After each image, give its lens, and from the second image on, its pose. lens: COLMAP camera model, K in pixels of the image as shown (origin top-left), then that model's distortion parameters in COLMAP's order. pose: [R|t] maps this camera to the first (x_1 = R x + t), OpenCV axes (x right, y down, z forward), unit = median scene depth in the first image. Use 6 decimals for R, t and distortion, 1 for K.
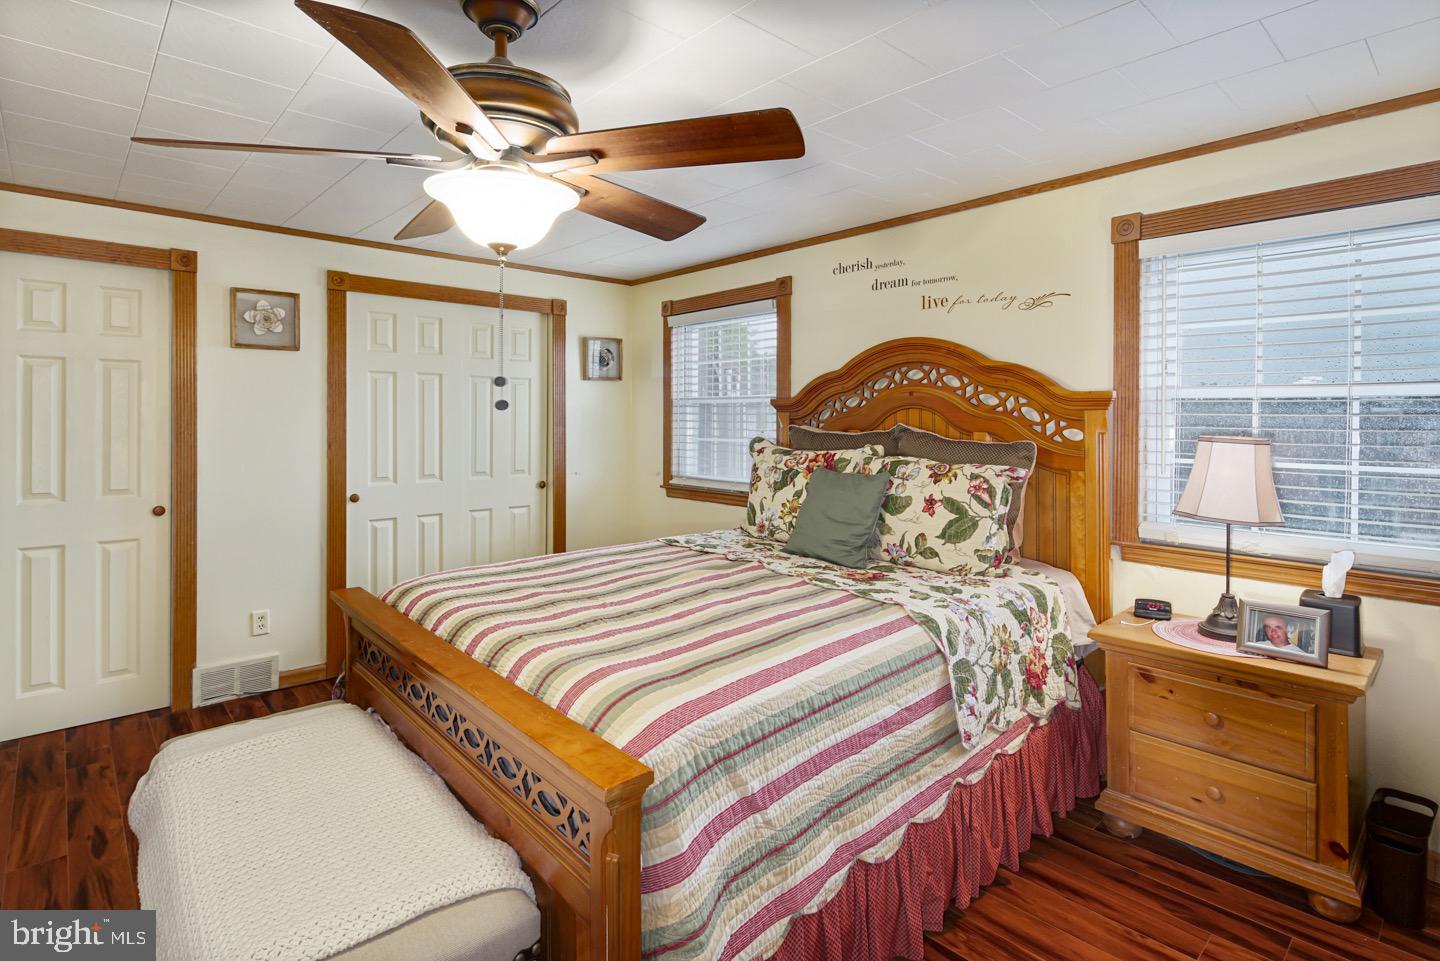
lens RADIAL K [[704.7, 0, 715.8], [0, 704.7, 412.9], [0, 0, 1]] dist [-0.002596, -0.001903]
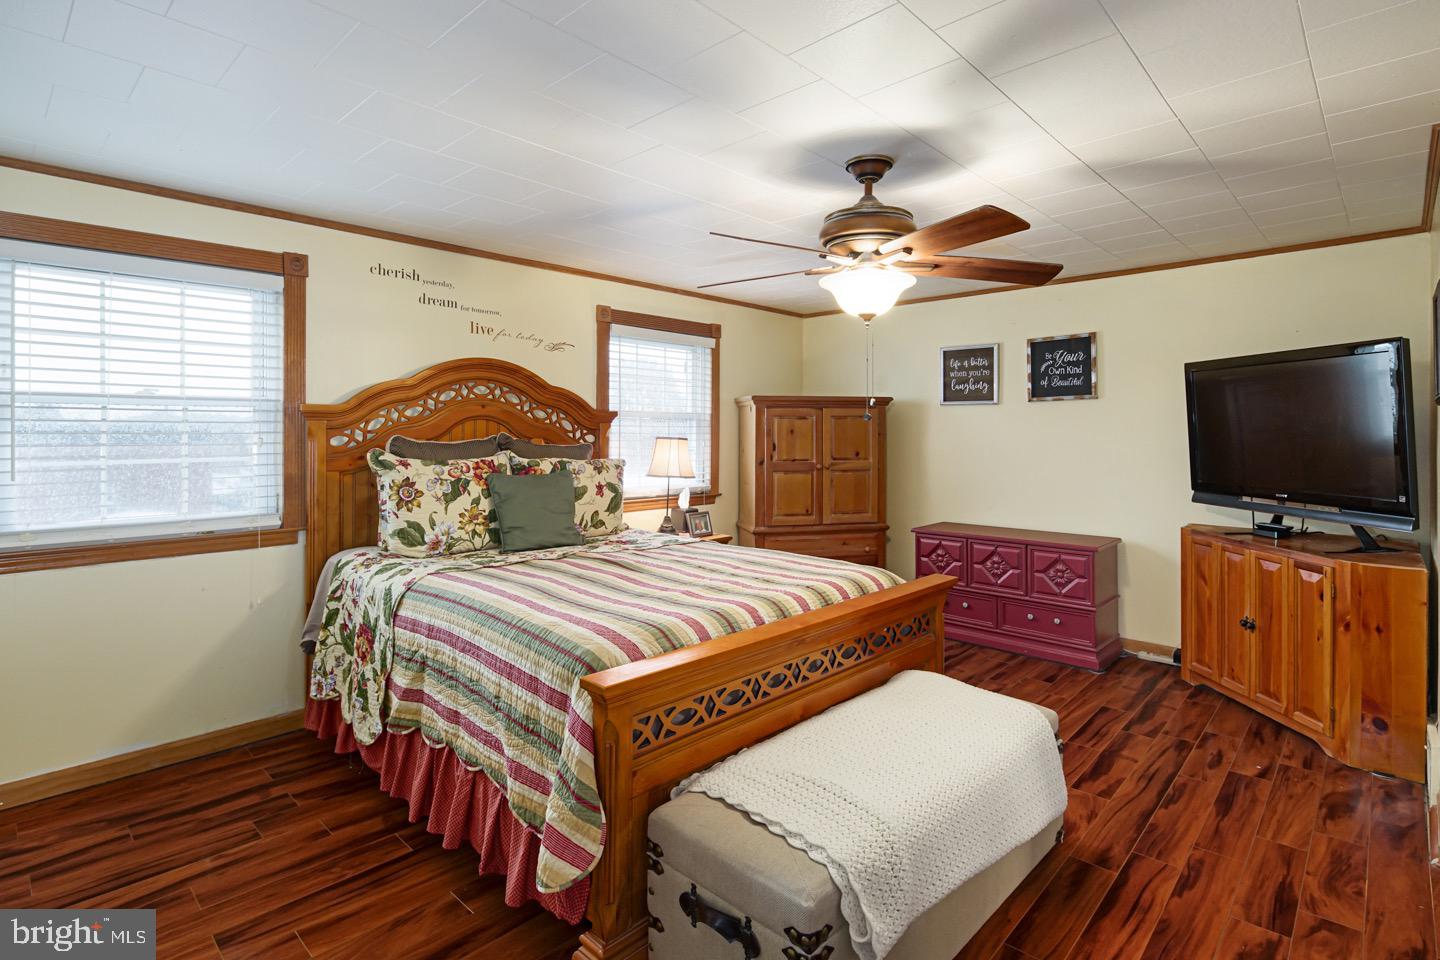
lens RADIAL K [[704.7, 0, 708.2], [0, 704.7, 427.0], [0, 0, 1]] dist [-0.002596, -0.001903]
pose [[-0.054108, 0.005330, 0.998521, -0.930724], [-0.003779, 0.999977, -0.005543, 0.011395], [-0.998528, -0.004074, -0.054086, 0.723655]]
